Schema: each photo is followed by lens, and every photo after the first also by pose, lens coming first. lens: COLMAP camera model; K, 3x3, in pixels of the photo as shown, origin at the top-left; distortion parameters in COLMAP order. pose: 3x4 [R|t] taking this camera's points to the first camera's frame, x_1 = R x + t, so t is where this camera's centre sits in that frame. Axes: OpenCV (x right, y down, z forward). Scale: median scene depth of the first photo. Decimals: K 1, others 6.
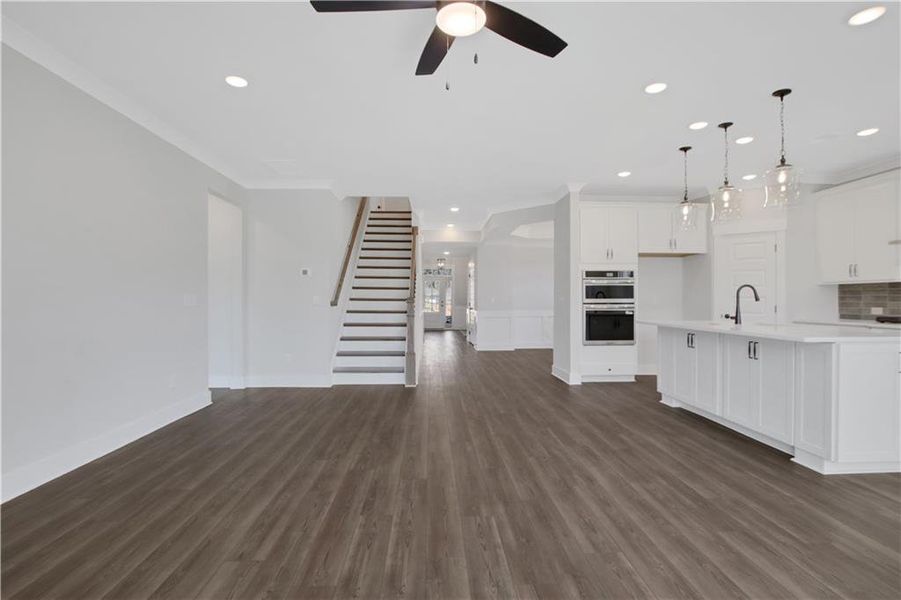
lens RADIAL K [[435.9, 0, 450.5], [0, 435.9, 300.0], [0, 0, 1]] dist [-0.026969, 0.000448]
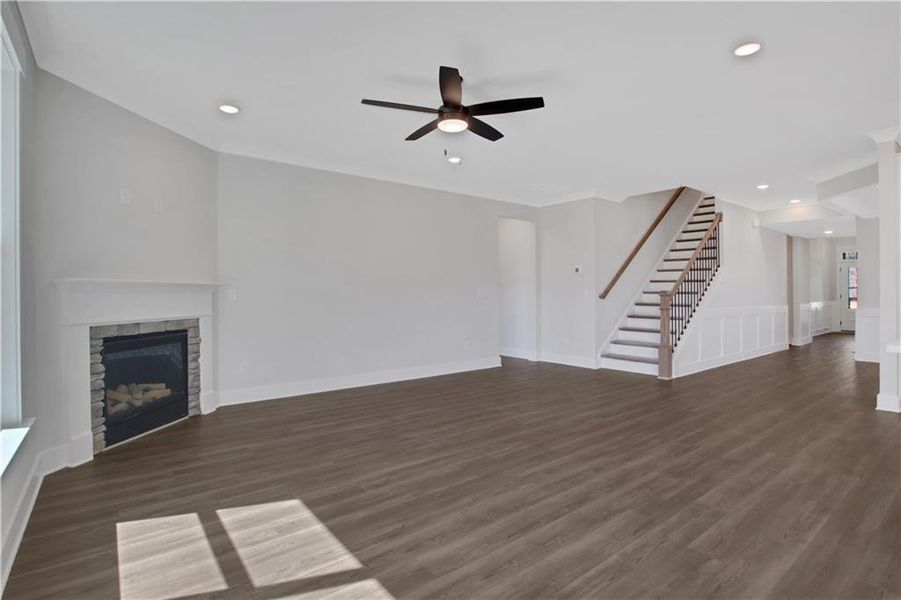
lens RADIAL K [[452.2, 0, 449.2], [0, 452.2, 295.0], [0, 0, 1]] dist [-0.031747, 0.000025]
pose [[0.581831, 0.001949, -0.813307, 0.667553], [0.001607, 0.999992, 0.003546, -0.000502], [0.813308, -0.003370, 0.581824, -0.010376]]
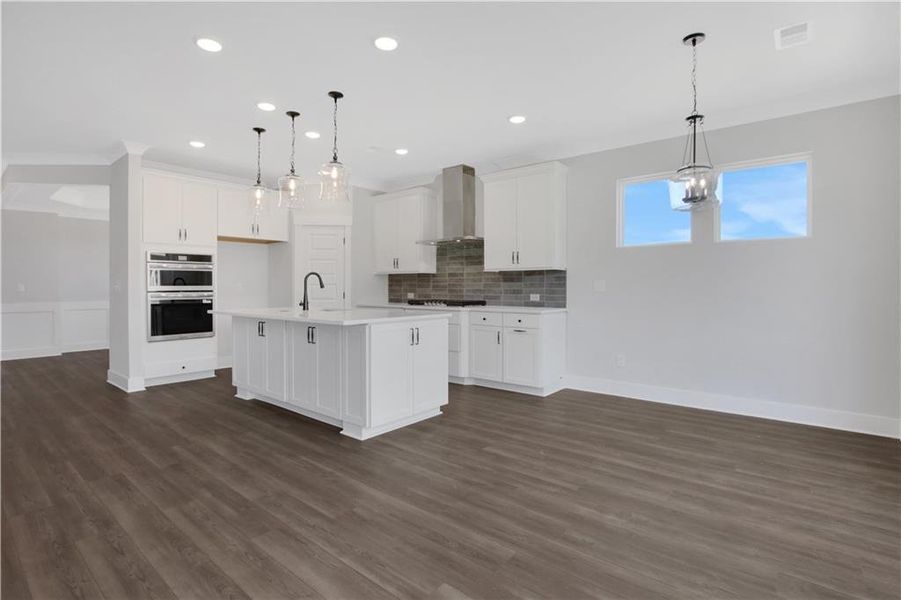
lens RADIAL K [[435.9, 0, 450.5], [0, 435.9, 300.0], [0, 0, 1]] dist [-0.026969, 0.000448]
pose [[0.667240, -0.023061, 0.744486, 0.122421], [0.001118, 0.999550, 0.029960, -0.000035], [-0.744842, -0.019158, 0.666966, 0.037859]]
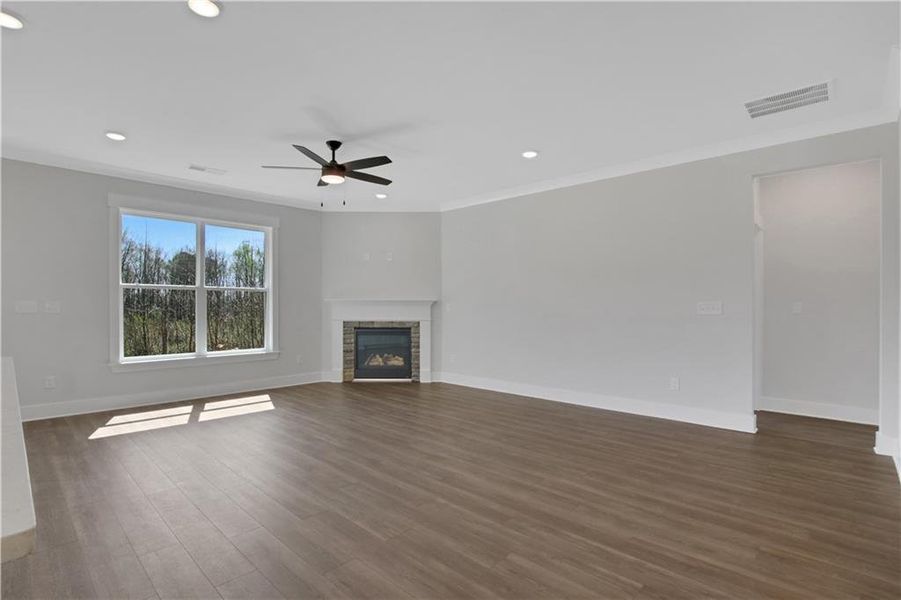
lens RADIAL K [[435.9, 0, 450.5], [0, 435.9, 300.0], [0, 0, 1]] dist [-0.026969, 0.000448]
pose [[-0.714566, -0.008552, -0.699516, 0.535905], [-0.001715, 0.999944, -0.010473, -0.007704], [0.699566, -0.006284, -0.714540, 1.407471]]
